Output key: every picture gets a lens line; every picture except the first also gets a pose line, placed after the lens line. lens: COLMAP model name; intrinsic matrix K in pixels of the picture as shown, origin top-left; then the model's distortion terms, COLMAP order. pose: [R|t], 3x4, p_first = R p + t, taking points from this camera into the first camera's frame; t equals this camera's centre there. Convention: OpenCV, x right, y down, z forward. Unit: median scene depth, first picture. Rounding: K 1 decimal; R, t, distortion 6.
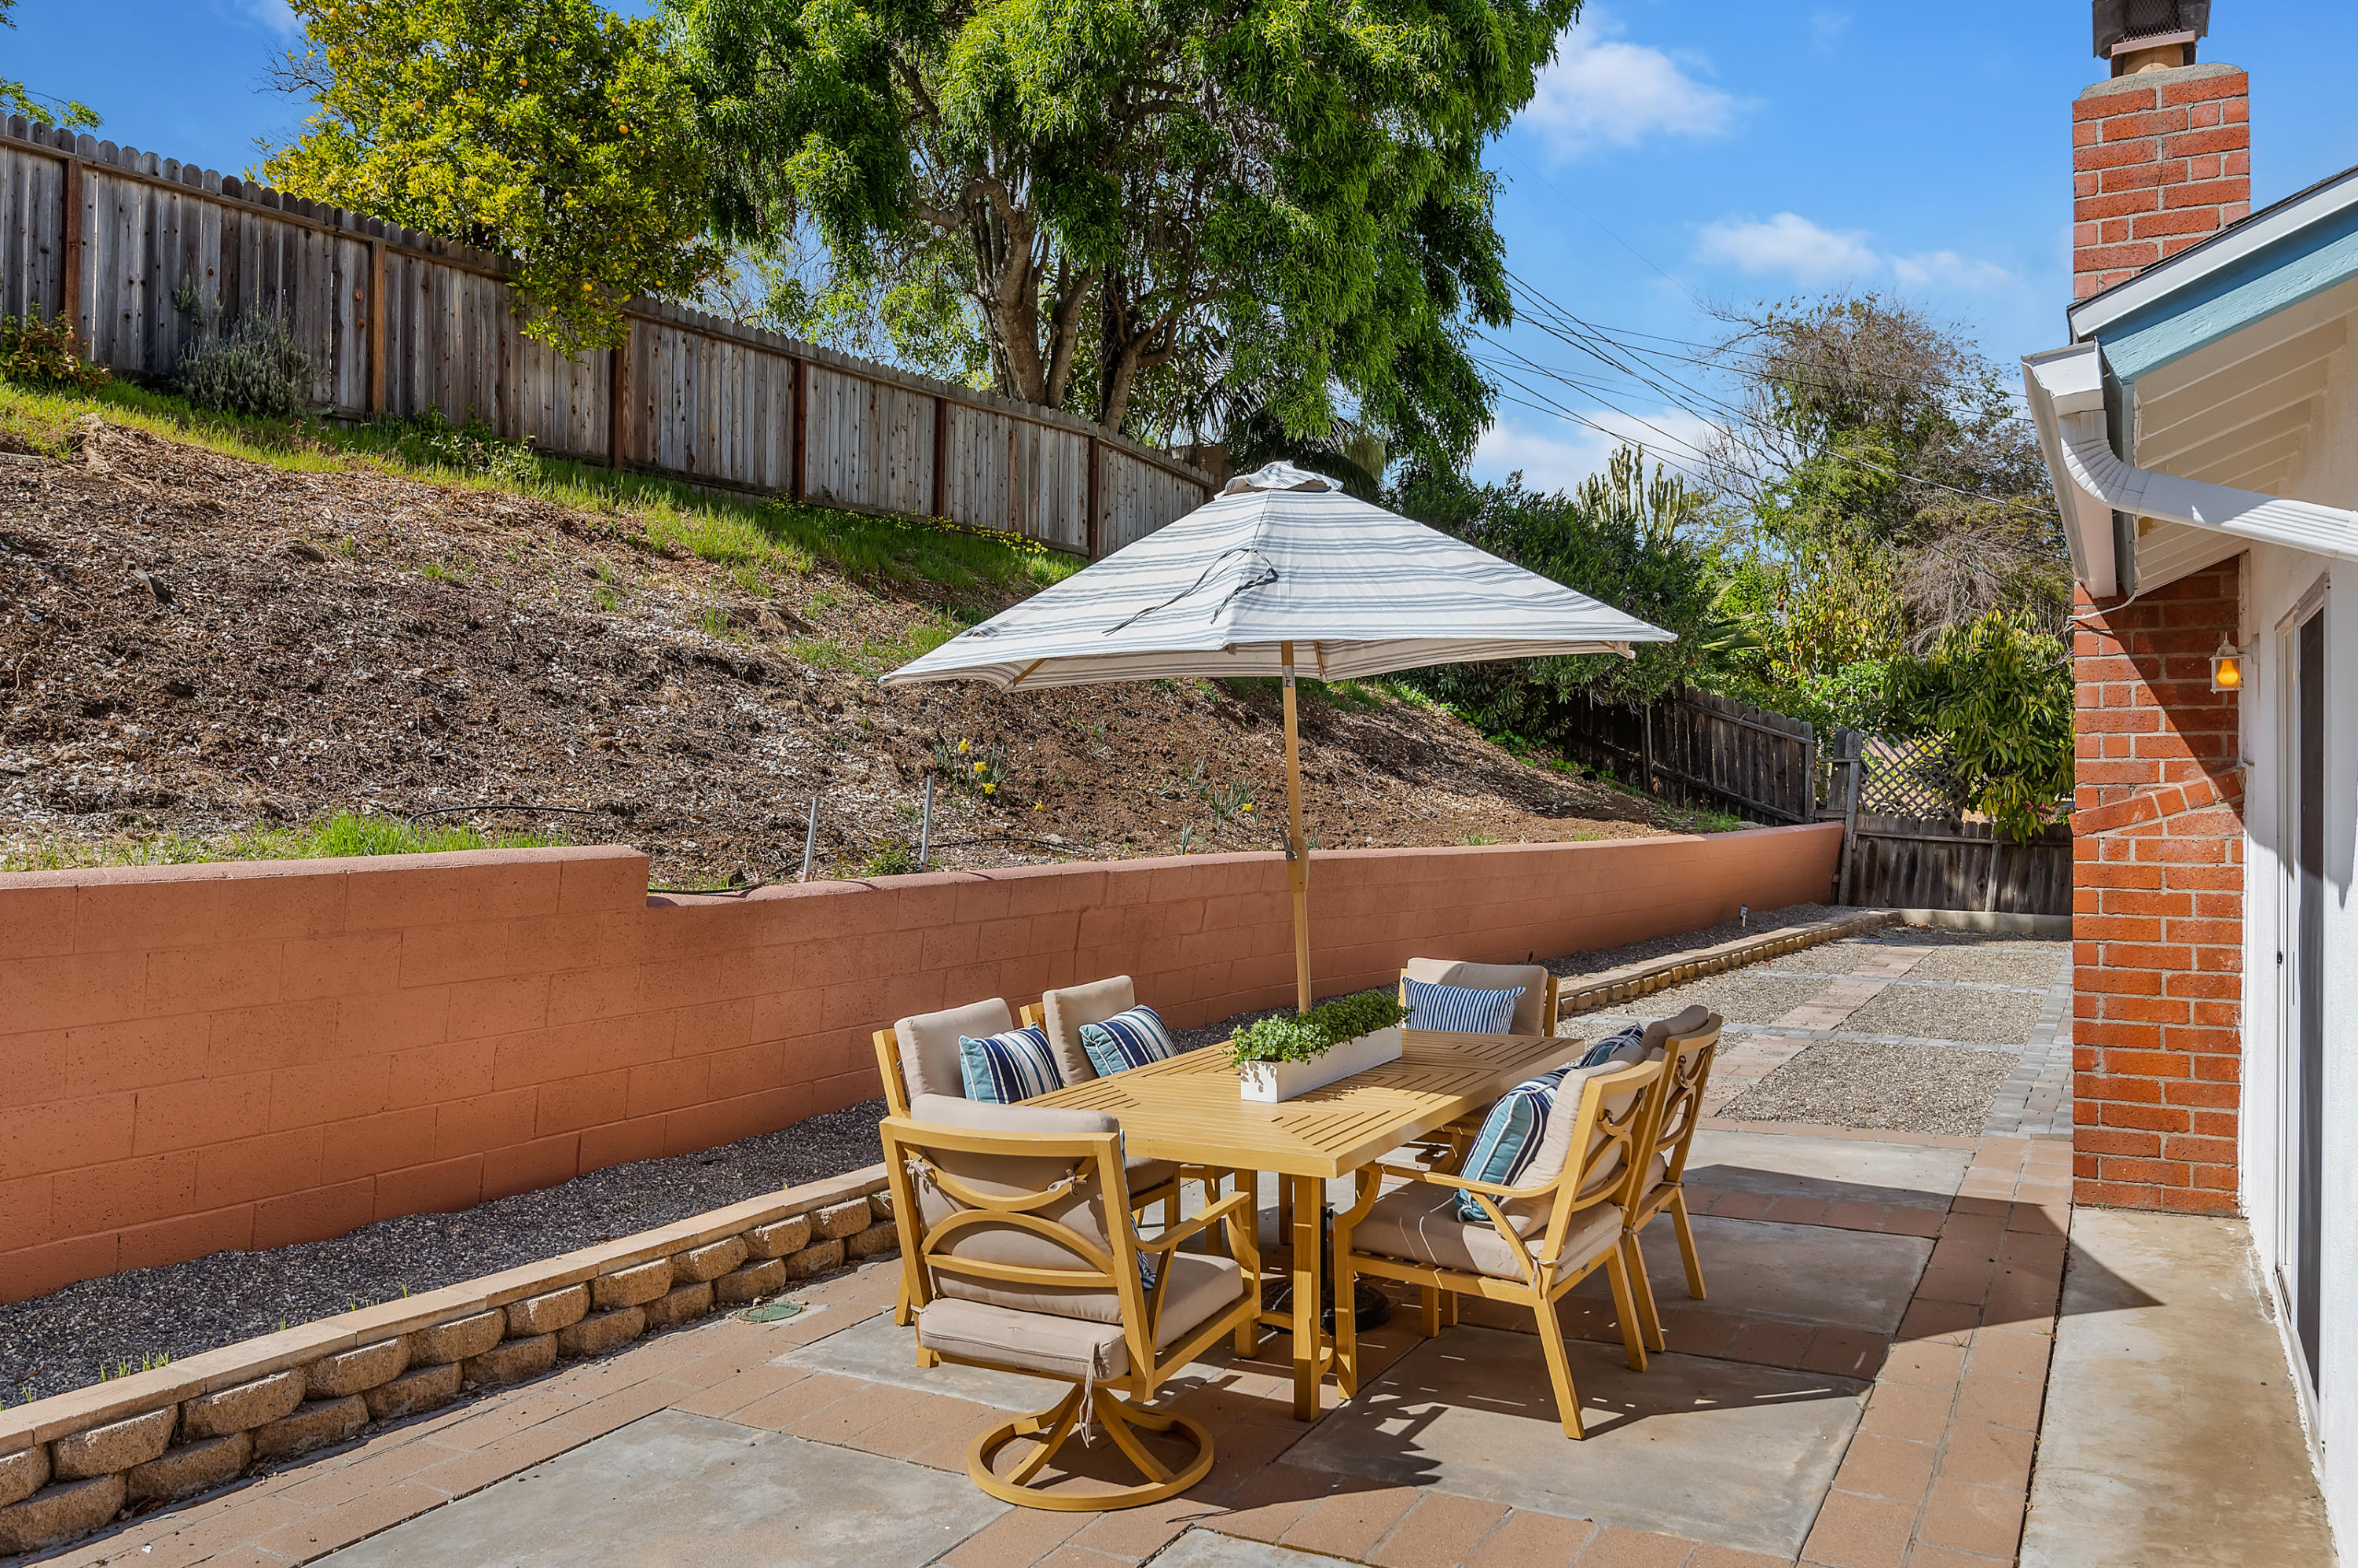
lens RADIAL K [[1703.2, 0, 1179.0], [0, 1703.2, 784.0], [0, 0, 1]] dist [0.026030, -0.008395]
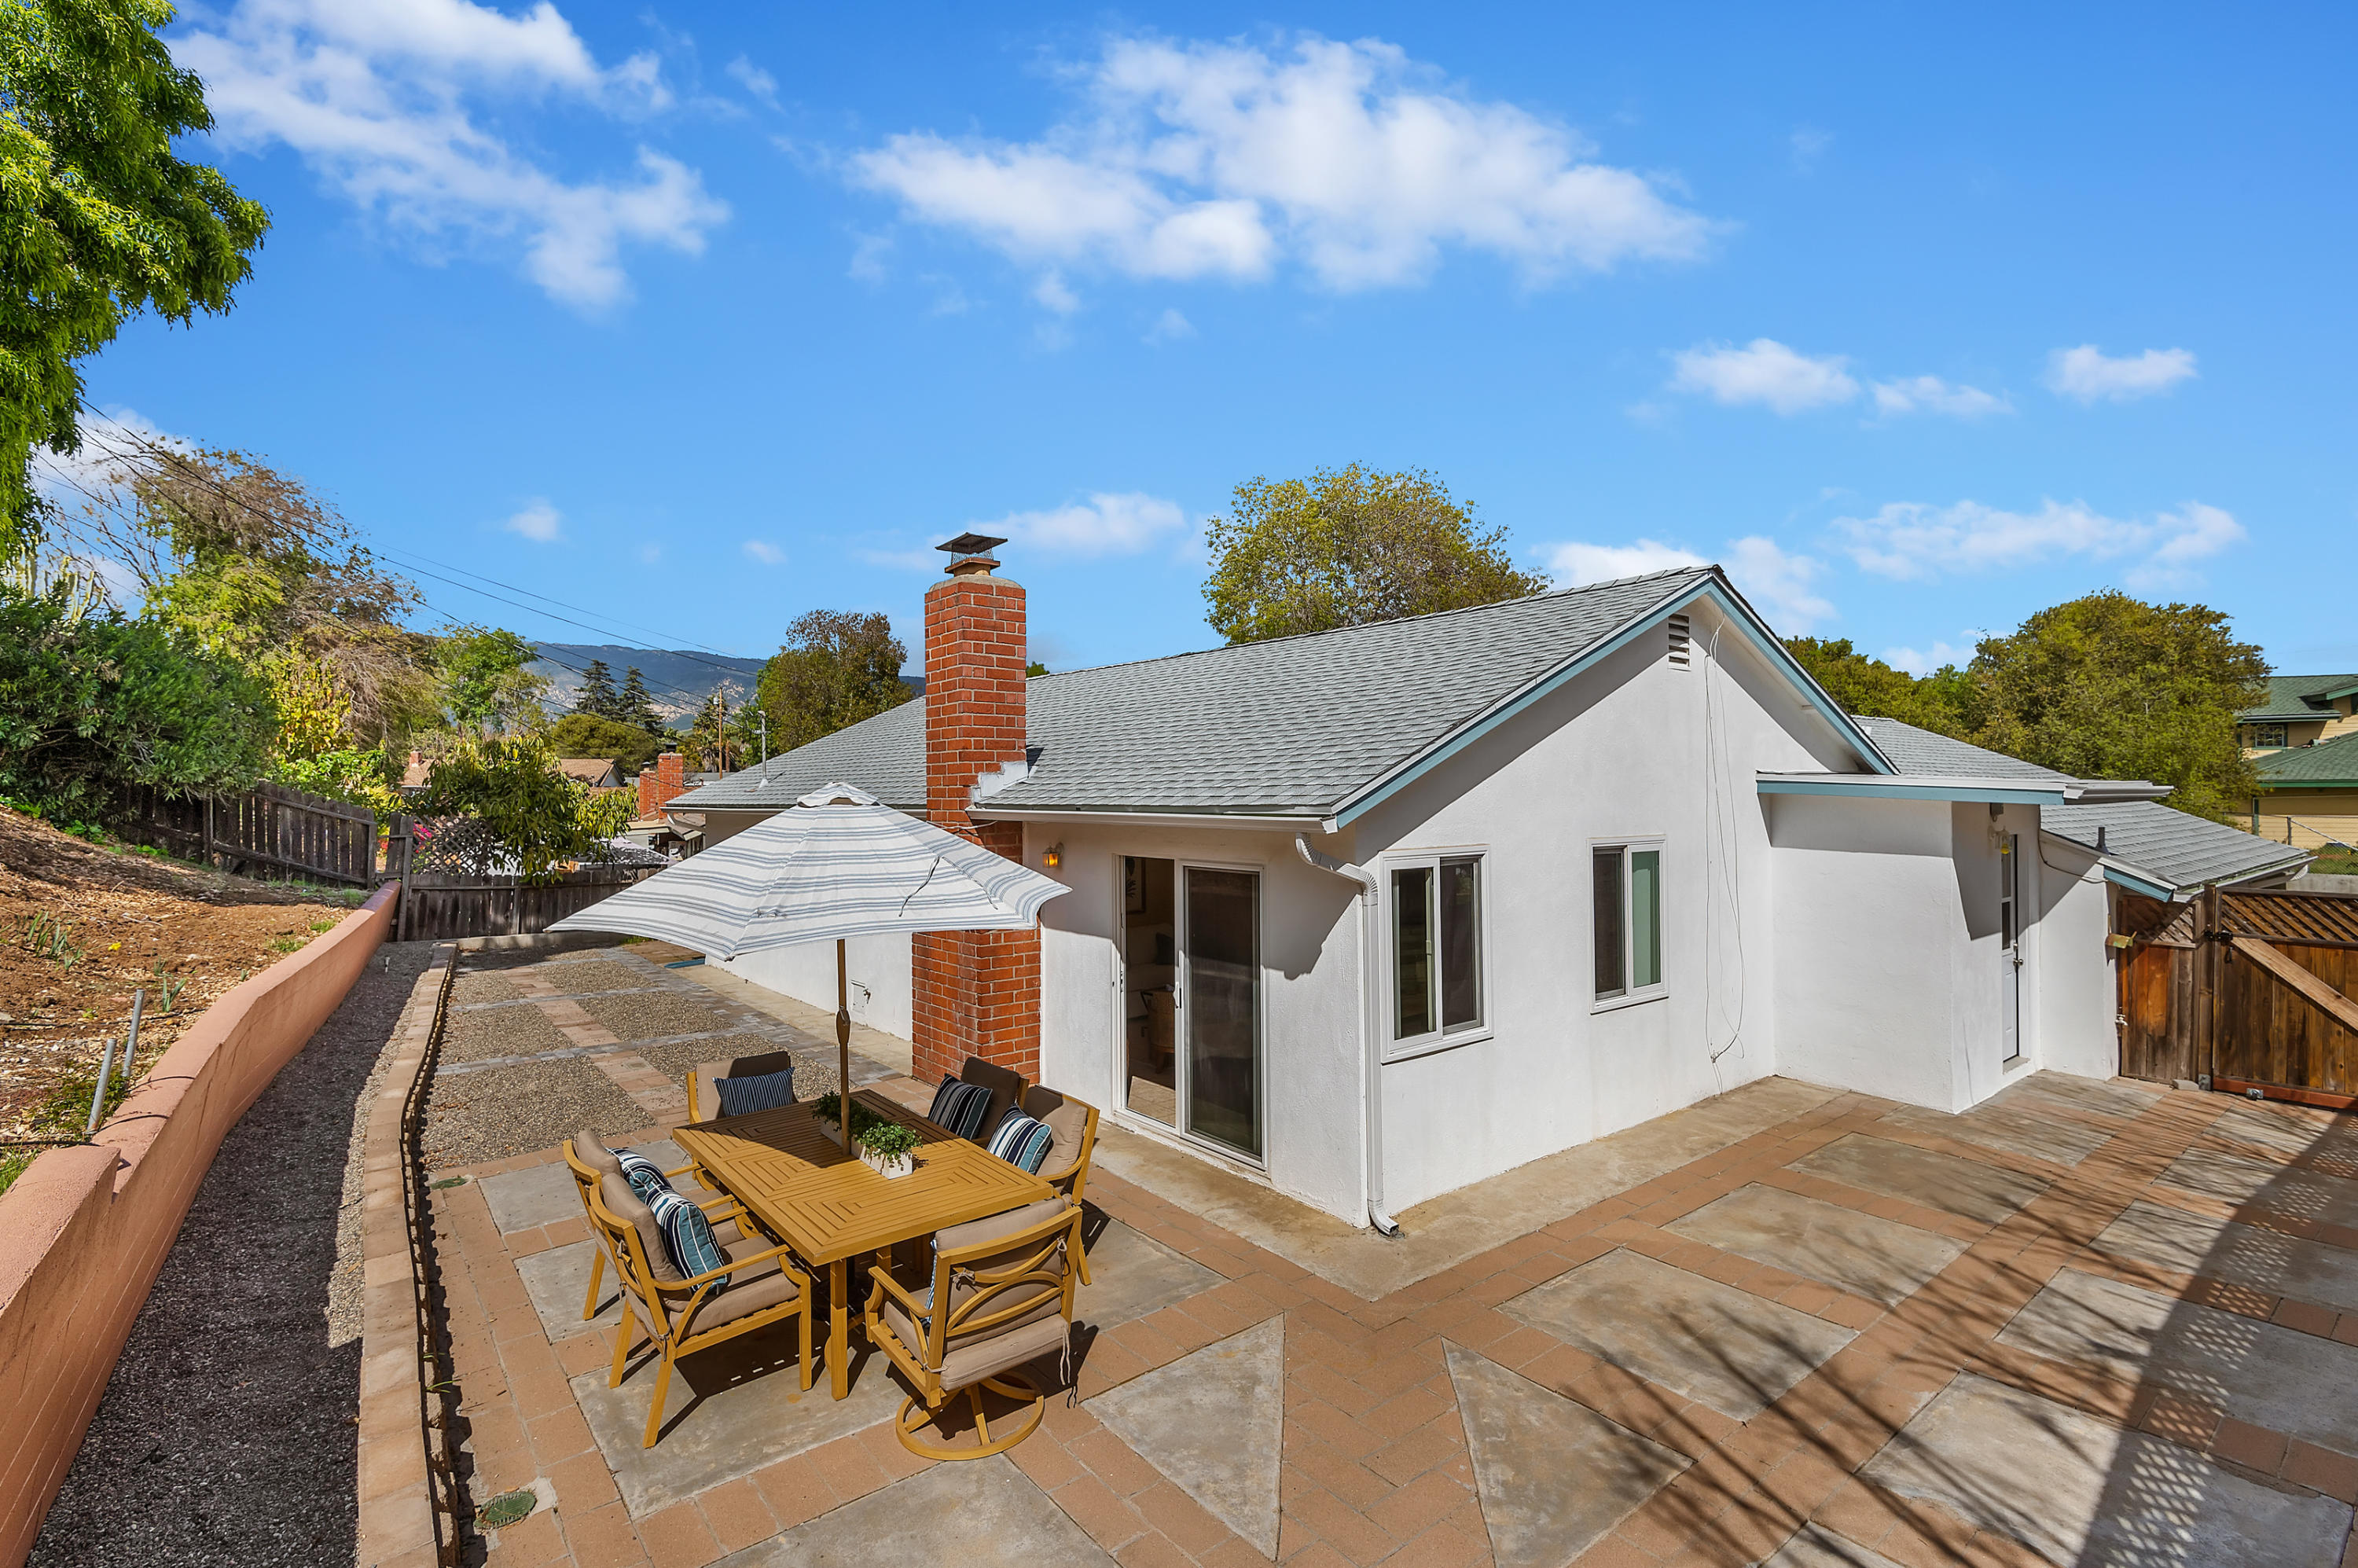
lens RADIAL K [[1079.3, 0, 1179.0], [0, 1079.3, 784.0], [0, 0, 1]] dist [0.011617, -0.000141]
pose [[0.401509, 0.007874, 0.915821, -0.167147], [0.012111, 0.999830, -0.013906, -0.036779], [-0.915775, 0.016675, 0.401346, 0.066076]]
